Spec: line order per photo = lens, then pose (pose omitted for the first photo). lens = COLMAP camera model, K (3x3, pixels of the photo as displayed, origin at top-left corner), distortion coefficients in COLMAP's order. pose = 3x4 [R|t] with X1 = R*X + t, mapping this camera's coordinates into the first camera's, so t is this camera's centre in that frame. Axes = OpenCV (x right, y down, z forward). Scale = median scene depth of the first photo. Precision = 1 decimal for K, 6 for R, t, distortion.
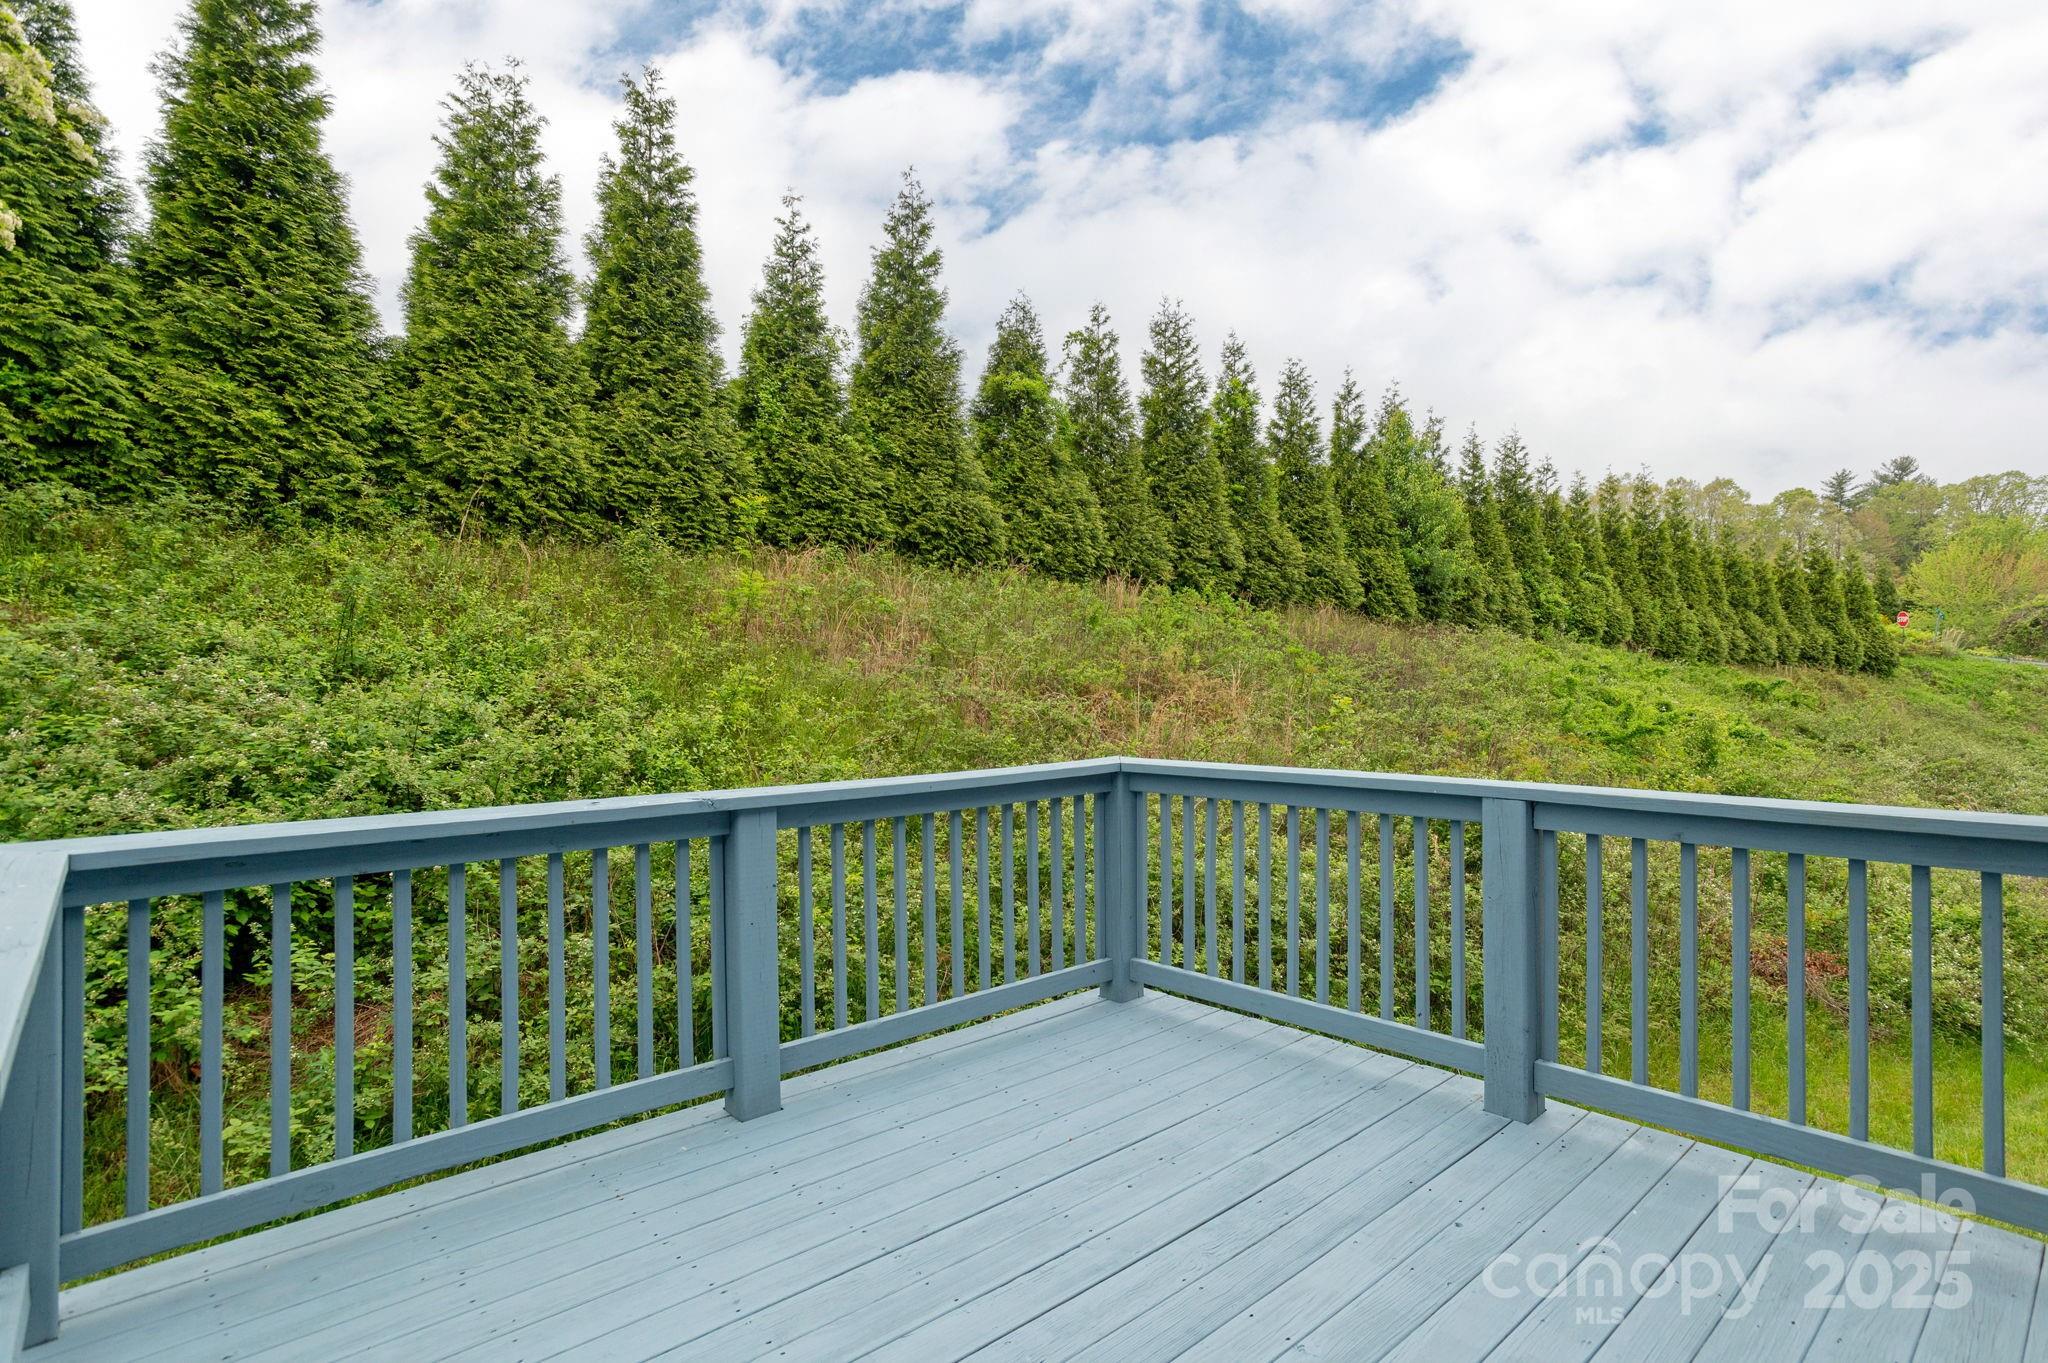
lens RADIAL K [[1013.7, 0, 1080.1], [0, 1013.7, 679.7], [0, 0, 1]] dist [-0.006714, 0.000448]
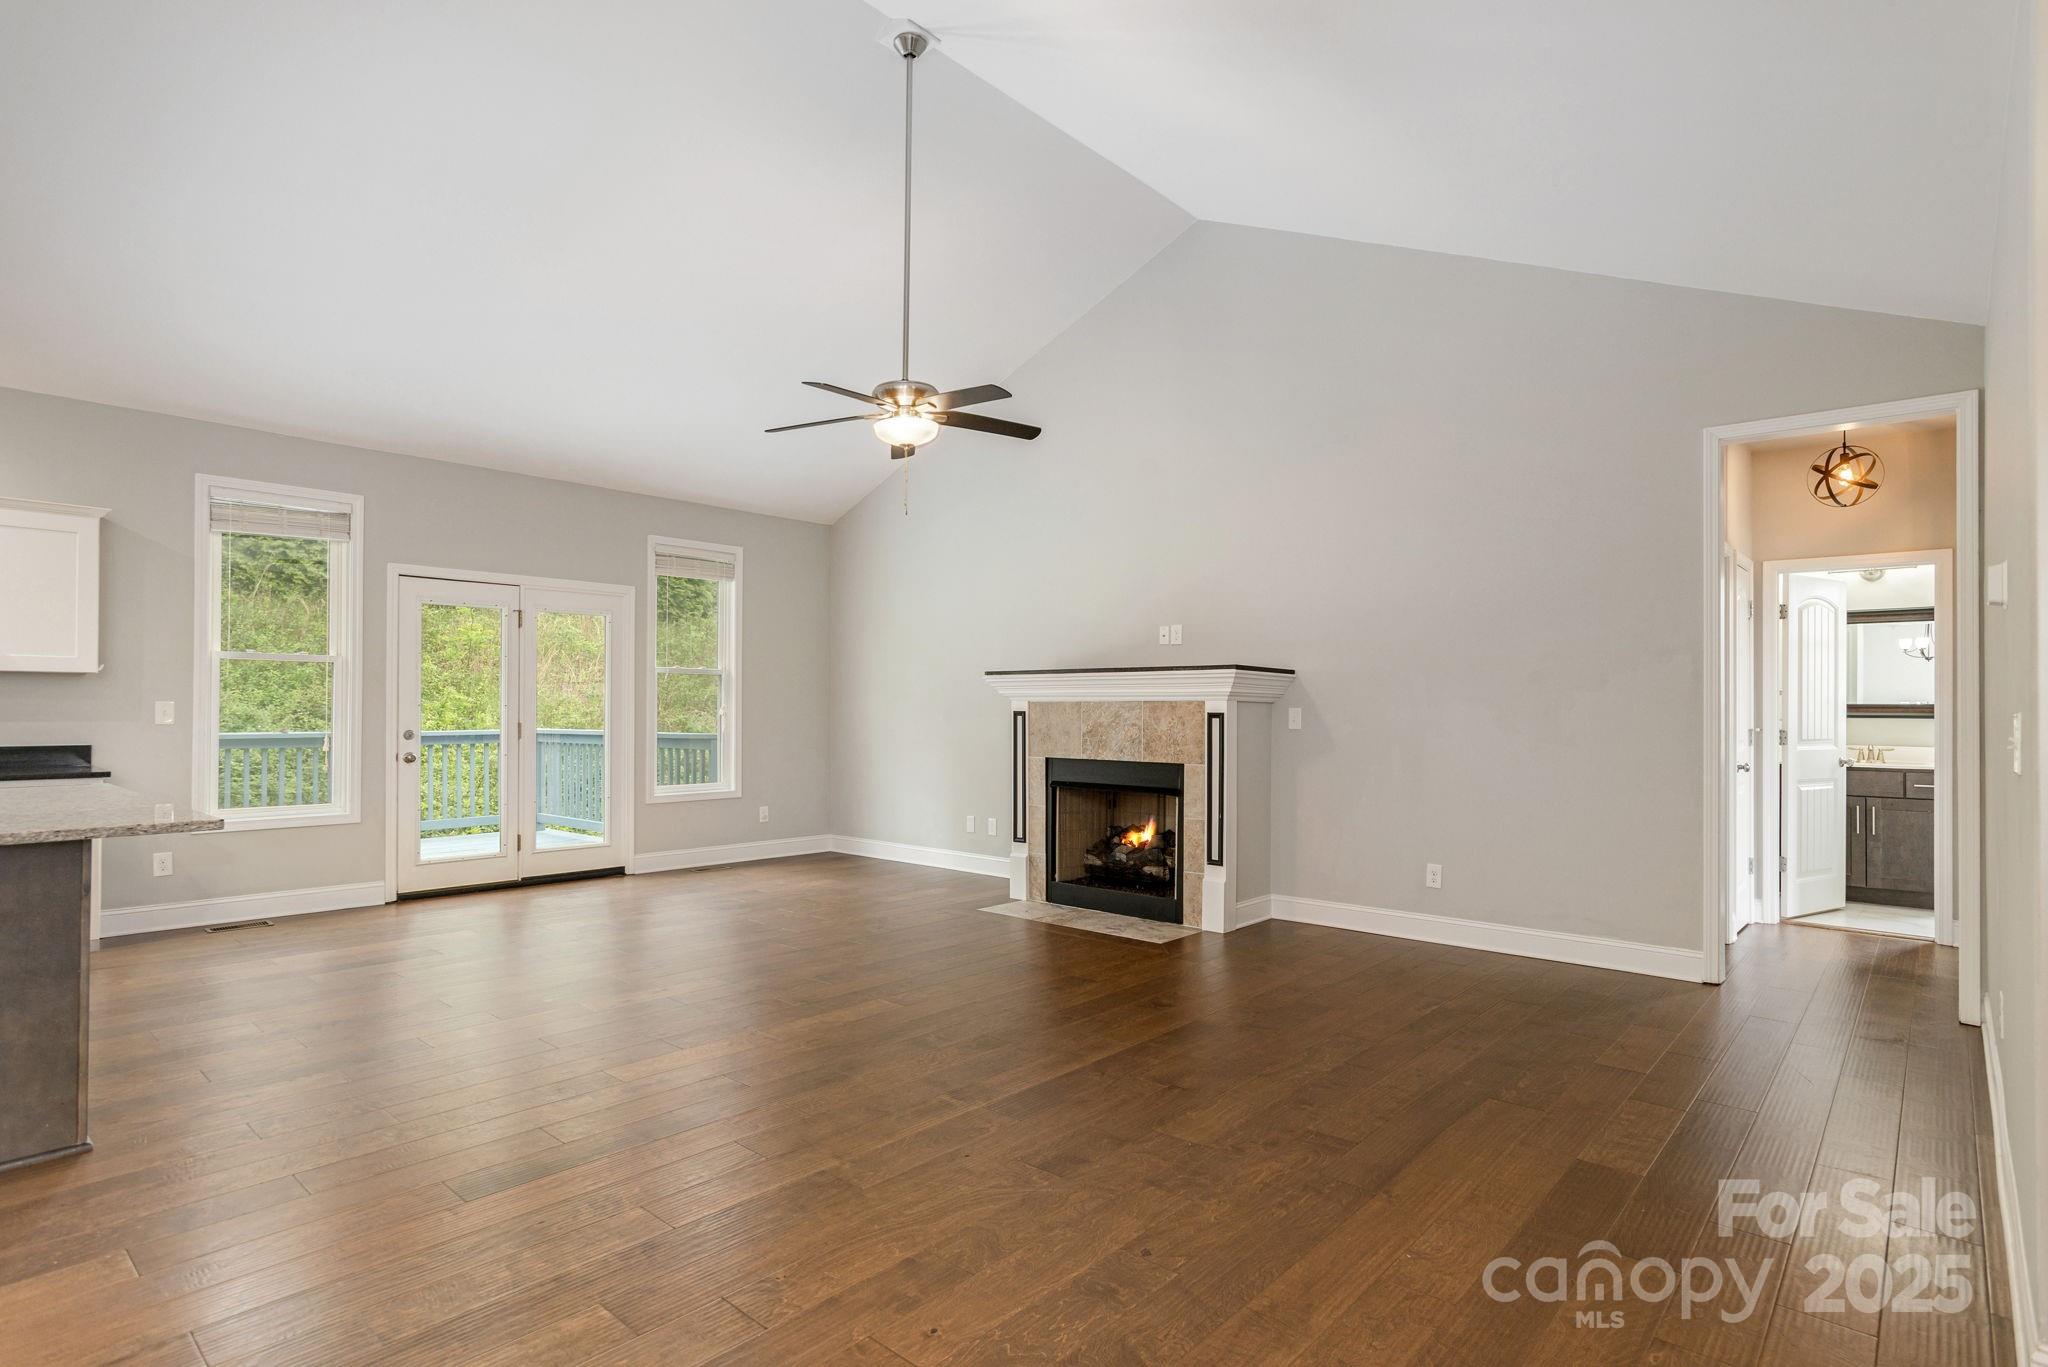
lens RADIAL K [[1035.6, 0, 1071.3], [0, 1035.6, 696.2], [0, 0, 1]] dist [-0.032196, 0.027056]
pose [[0.993700, 0.011621, 0.111464, 0.347201], [-0.010200, 0.999859, -0.013311, 0.007250], [-0.111603, 0.012090, 0.993679, -0.524775]]
